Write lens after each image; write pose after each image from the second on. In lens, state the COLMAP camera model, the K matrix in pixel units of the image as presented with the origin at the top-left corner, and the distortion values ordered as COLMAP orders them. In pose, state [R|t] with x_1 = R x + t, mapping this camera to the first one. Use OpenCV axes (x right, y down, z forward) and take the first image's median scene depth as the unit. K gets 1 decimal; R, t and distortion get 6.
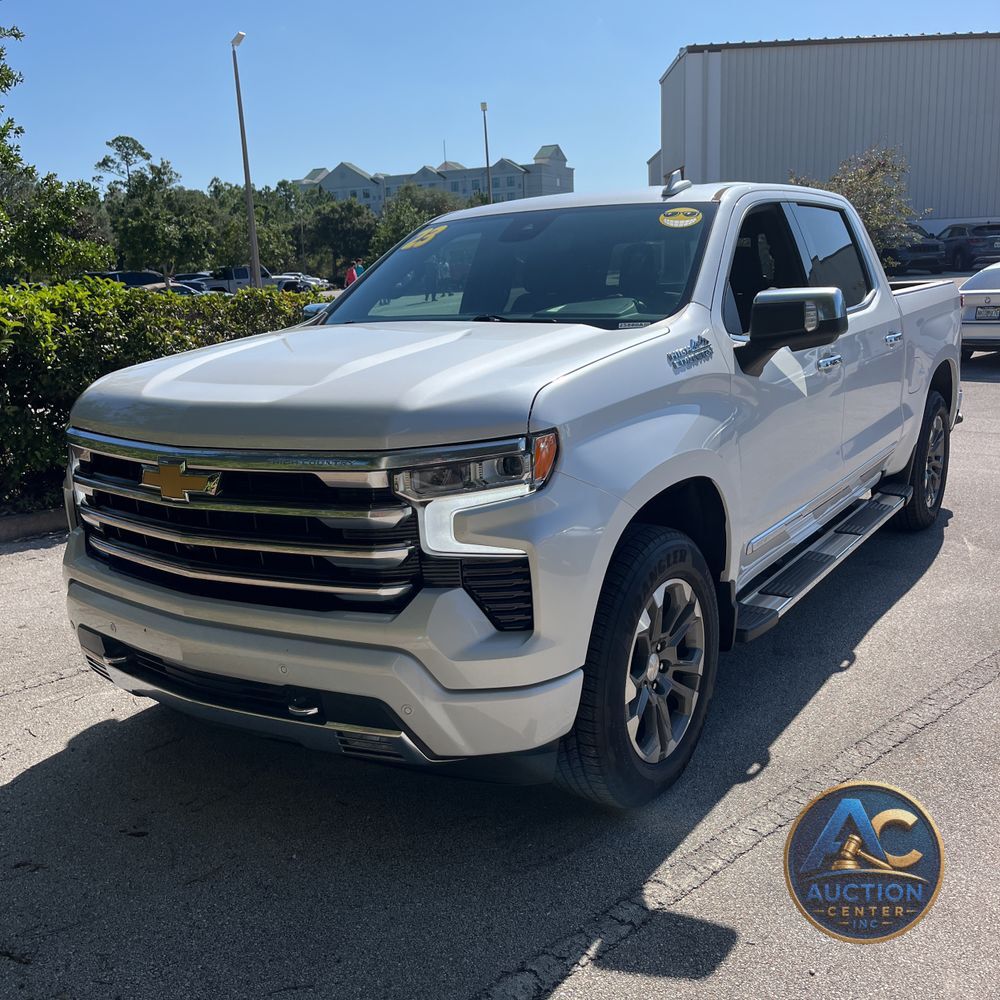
lens RADIAL K [[1030.3, 0, 496.2], [0, 1030.3, 497.9], [0, 0, 1]] dist [0.033583, -0.020669]
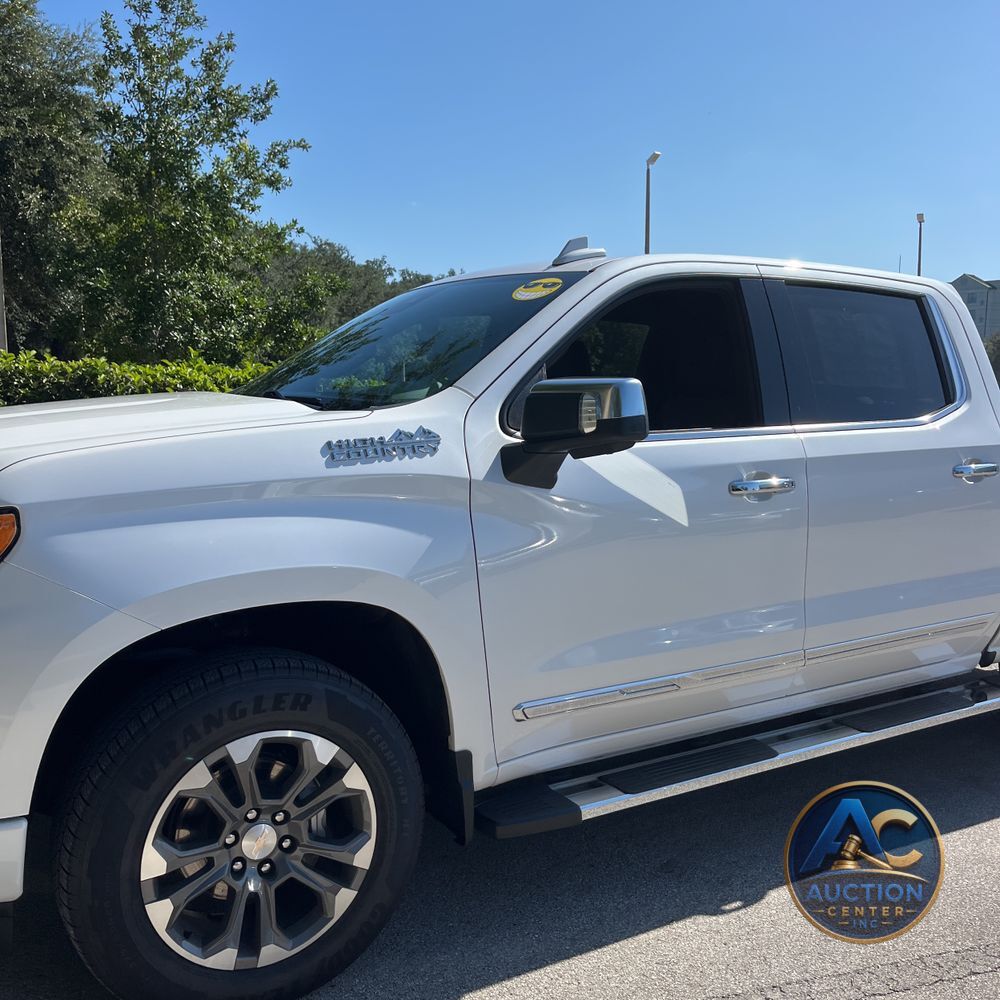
lens RADIAL K [[1030.3, 0, 496.2], [0, 1030.3, 497.9], [0, 0, 1]] dist [0.033583, -0.020669]
pose [[0.910747, 0.097371, -0.401320, 0.565307], [-0.138563, 0.987521, -0.074855, -0.052543], [0.389023, 0.123782, 0.912874, 0.315414]]
